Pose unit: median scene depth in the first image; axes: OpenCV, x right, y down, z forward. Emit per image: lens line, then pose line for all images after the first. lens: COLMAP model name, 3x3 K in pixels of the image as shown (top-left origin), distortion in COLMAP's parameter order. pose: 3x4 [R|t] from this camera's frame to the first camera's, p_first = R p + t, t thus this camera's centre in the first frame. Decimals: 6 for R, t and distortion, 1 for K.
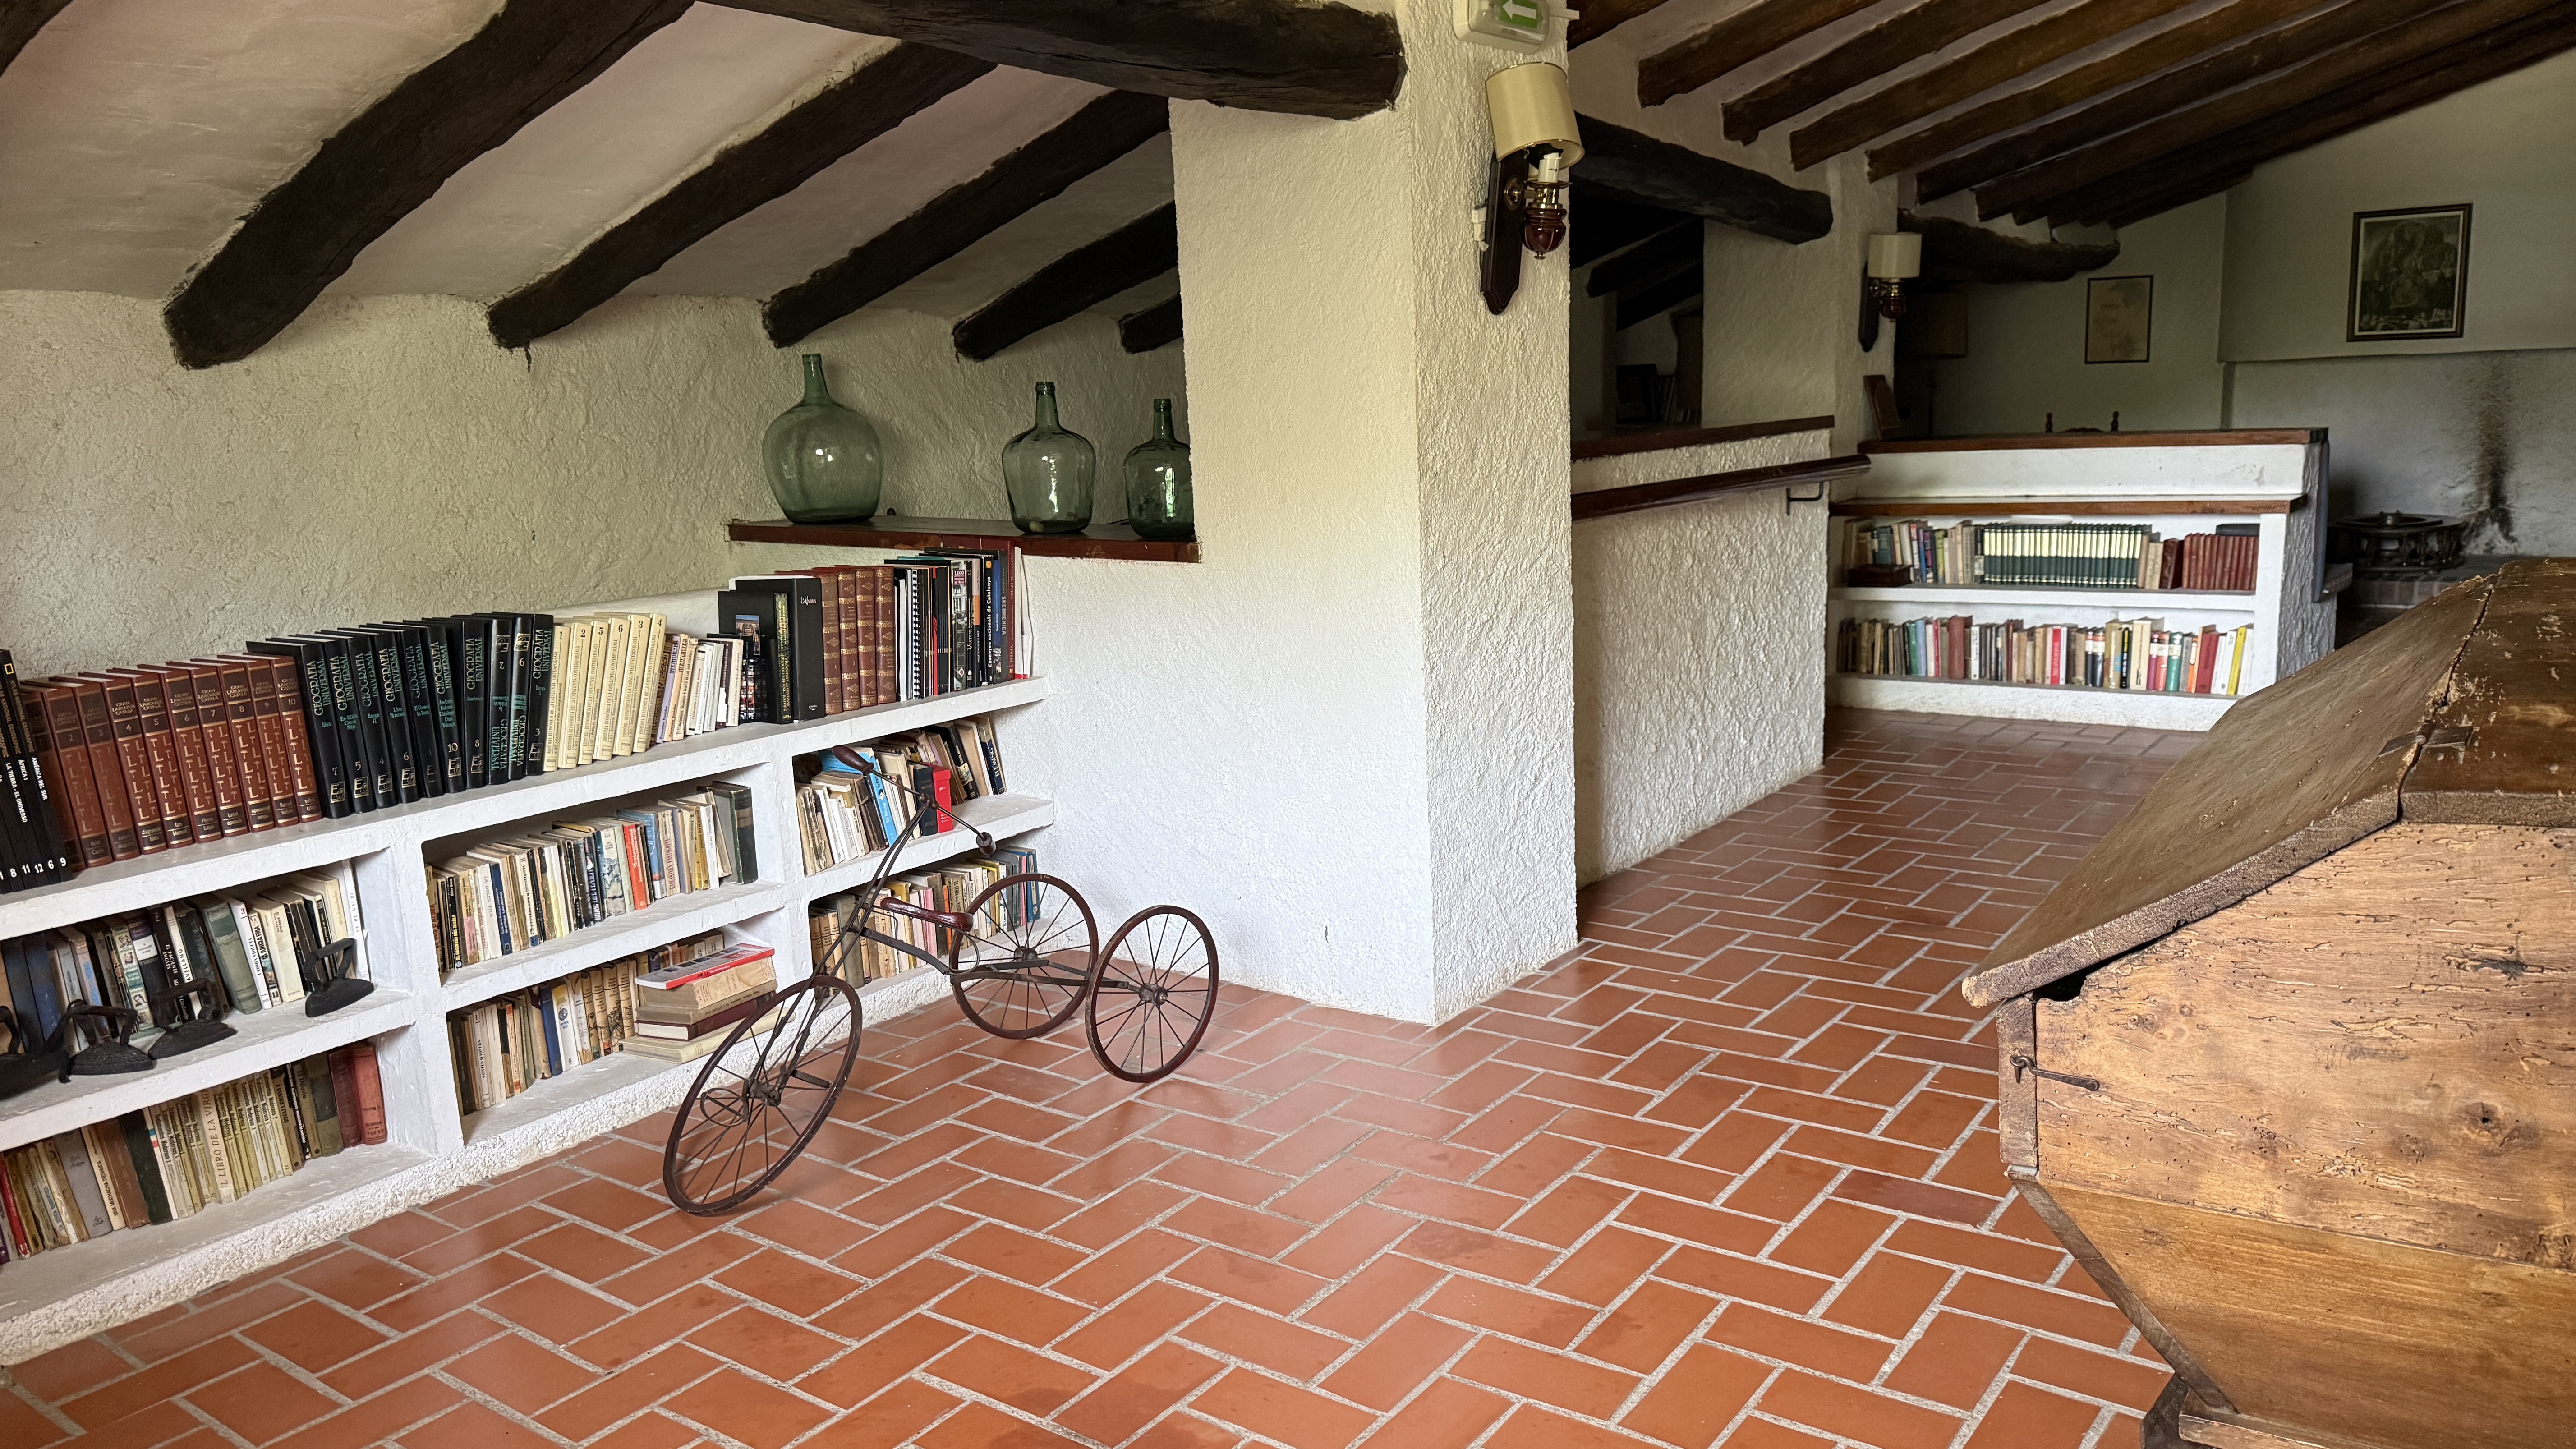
lens RADIAL K [[1709.1, 0, 1288.0], [0, 1709.1, 724.5], [0, 0, 1]] dist [0.000770, -0.038951]
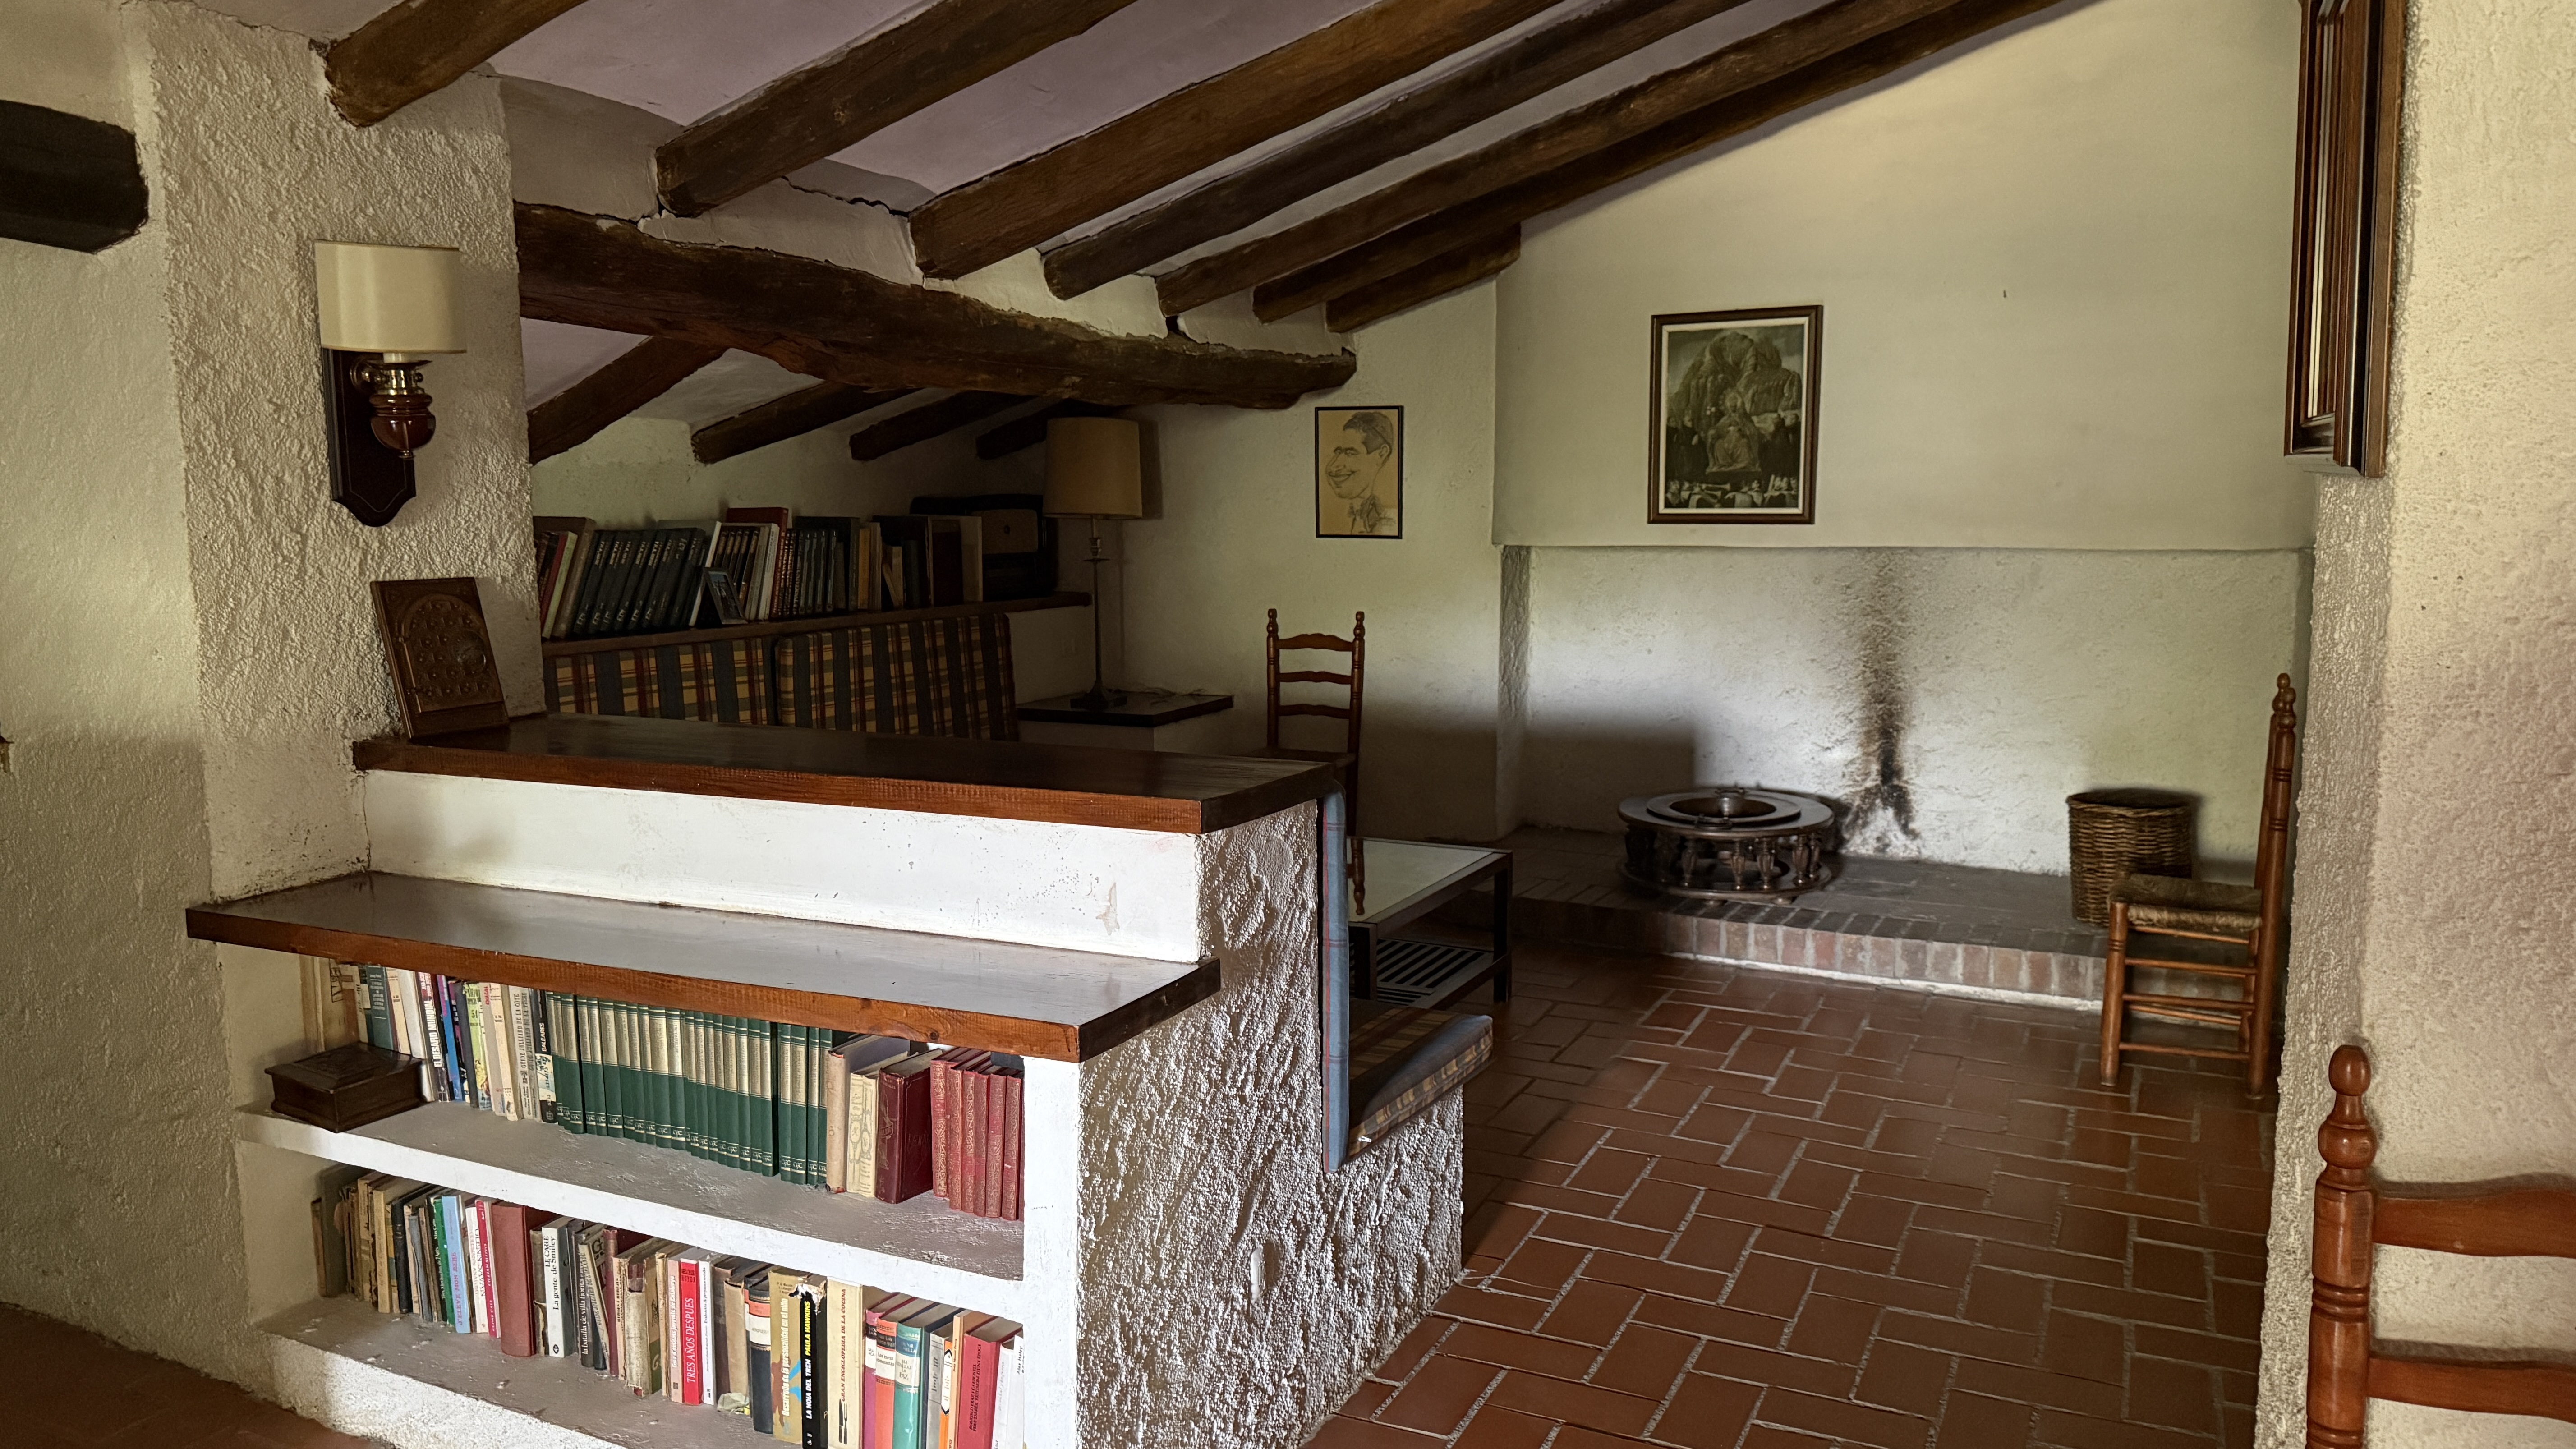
lens RADIAL K [[1737.0, 0, 1288.0], [0, 1737.0, 724.5], [0, 0, 1]] dist [0.003250, -0.000039]
pose [[0.975993, 0.014877, 0.217293, 0.368147], [-0.000115, 0.997700, -0.067791, -0.112412], [-0.217802, 0.066138, 0.973750, 0.428621]]
